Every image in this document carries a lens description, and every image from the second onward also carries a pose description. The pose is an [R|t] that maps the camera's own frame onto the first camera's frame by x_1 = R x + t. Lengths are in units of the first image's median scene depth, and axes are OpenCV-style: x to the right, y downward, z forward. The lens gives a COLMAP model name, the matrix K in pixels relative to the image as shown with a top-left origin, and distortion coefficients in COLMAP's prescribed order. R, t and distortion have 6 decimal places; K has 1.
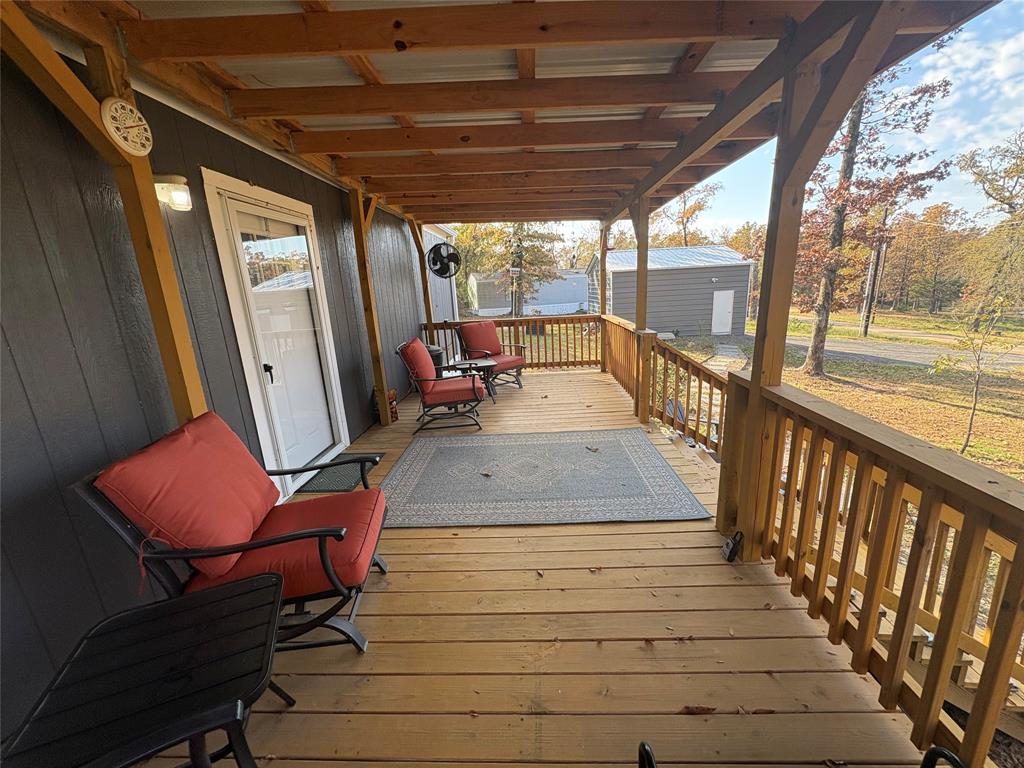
lens RADIAL K [[406.5, 0, 515.2], [0, 406.5, 384.3], [0, 0, 1]] dist [0.001984, 0.000177]
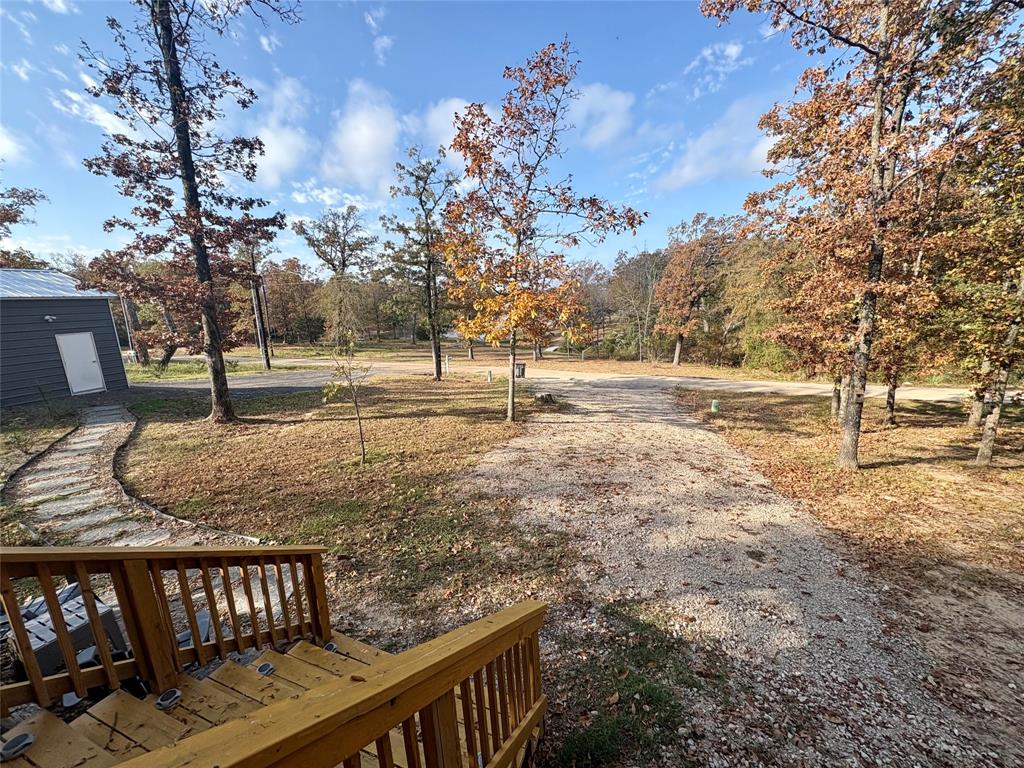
lens RADIAL K [[406.5, 0, 514.2], [0, 406.5, 386.9], [0, 0, 1]] dist [0.001984, 0.000177]
pose [[0.314519, -0.164481, 0.934892, 0.115237], [0.242168, 0.966188, 0.088517, -0.024017], [-0.917841, 0.198561, 0.343716, 0.102522]]
